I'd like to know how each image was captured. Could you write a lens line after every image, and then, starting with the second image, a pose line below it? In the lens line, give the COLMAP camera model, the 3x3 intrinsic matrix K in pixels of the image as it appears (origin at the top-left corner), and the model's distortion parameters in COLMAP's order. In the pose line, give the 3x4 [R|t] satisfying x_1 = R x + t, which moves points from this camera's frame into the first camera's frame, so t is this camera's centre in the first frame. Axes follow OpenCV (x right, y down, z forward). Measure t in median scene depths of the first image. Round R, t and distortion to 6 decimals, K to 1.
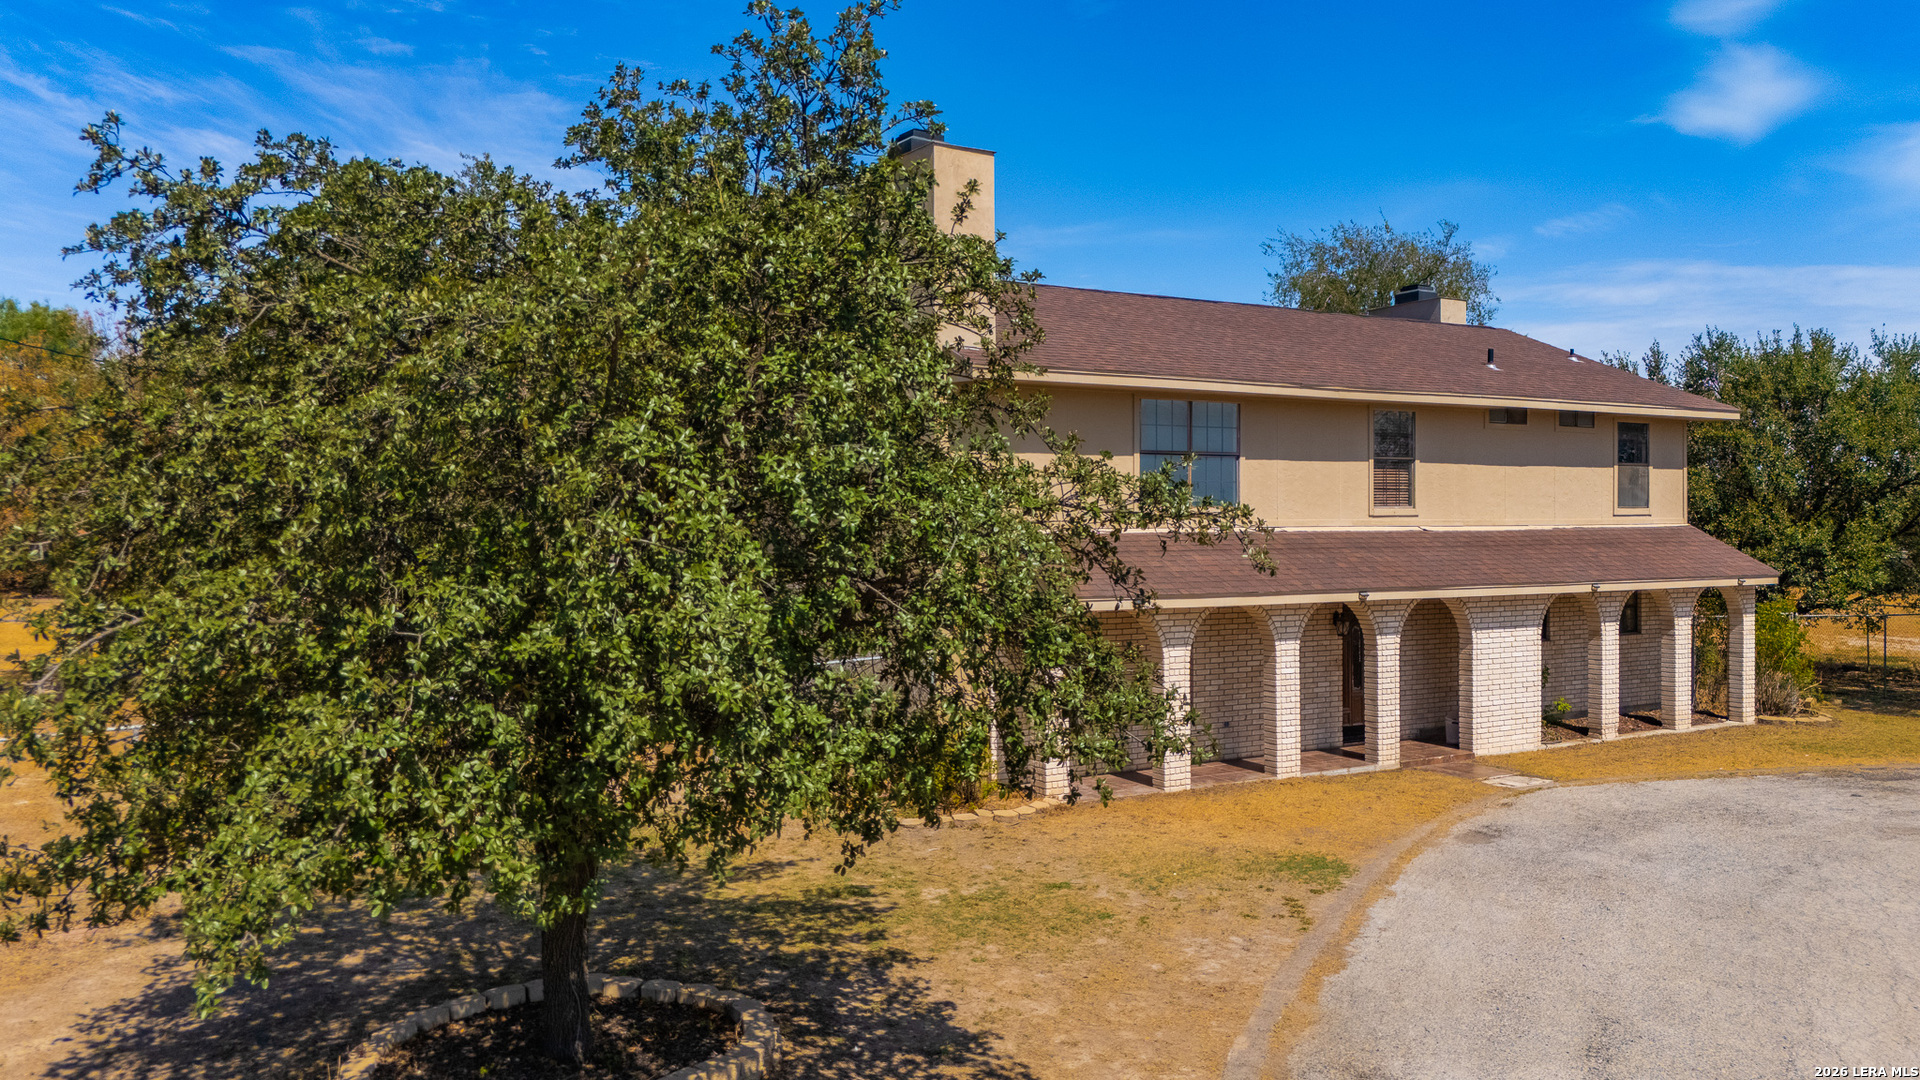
lens RADIAL K [[1509.9, 0, 960.0], [0, 1509.9, 540.0], [0, 0, 1]] dist [0.045968, -0.000954]
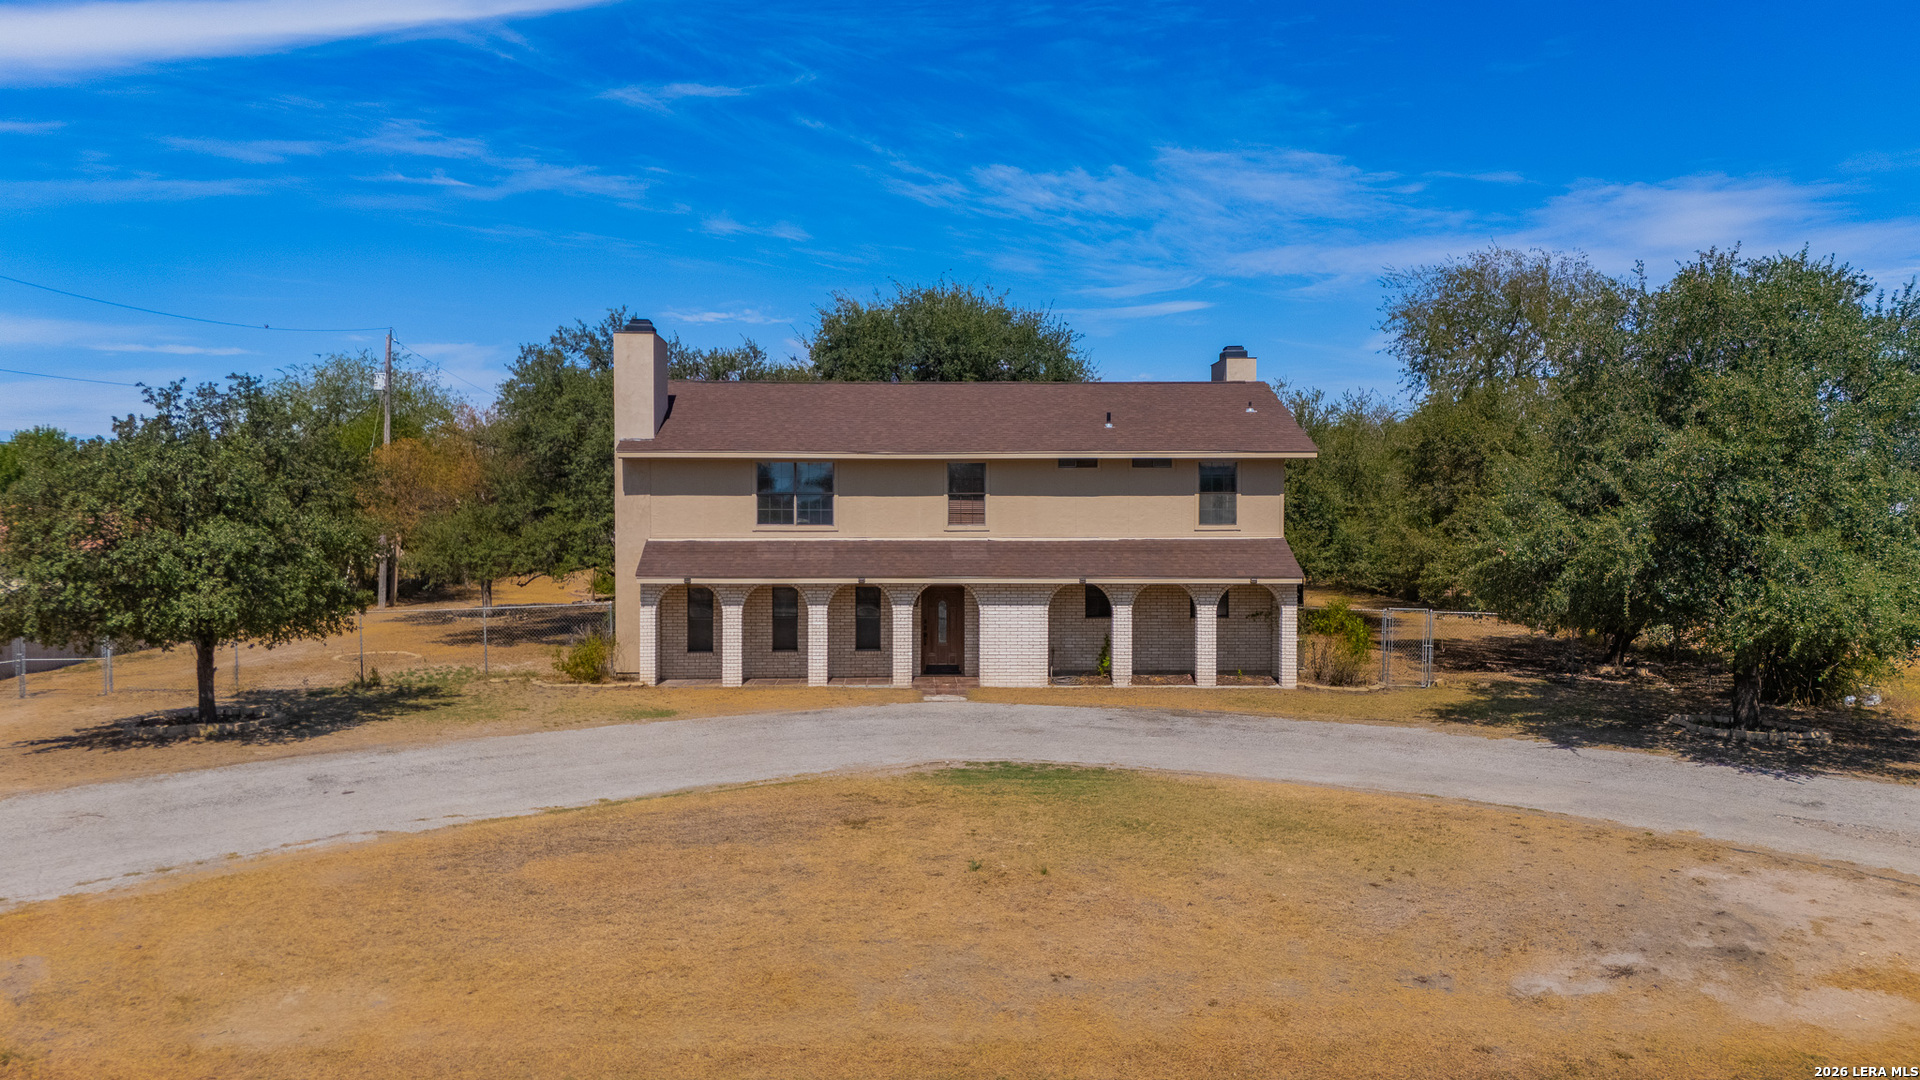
lens RADIAL K [[1509.9, 0, 960.0], [0, 1509.9, 540.0], [0, 0, 1]] dist [0.045968, -0.000954]
pose [[0.844364, 0.026121, -0.535132, 1.102373], [-0.008186, 0.999323, 0.035863, -0.061316], [0.535707, -0.025901, 0.844007, -0.314183]]
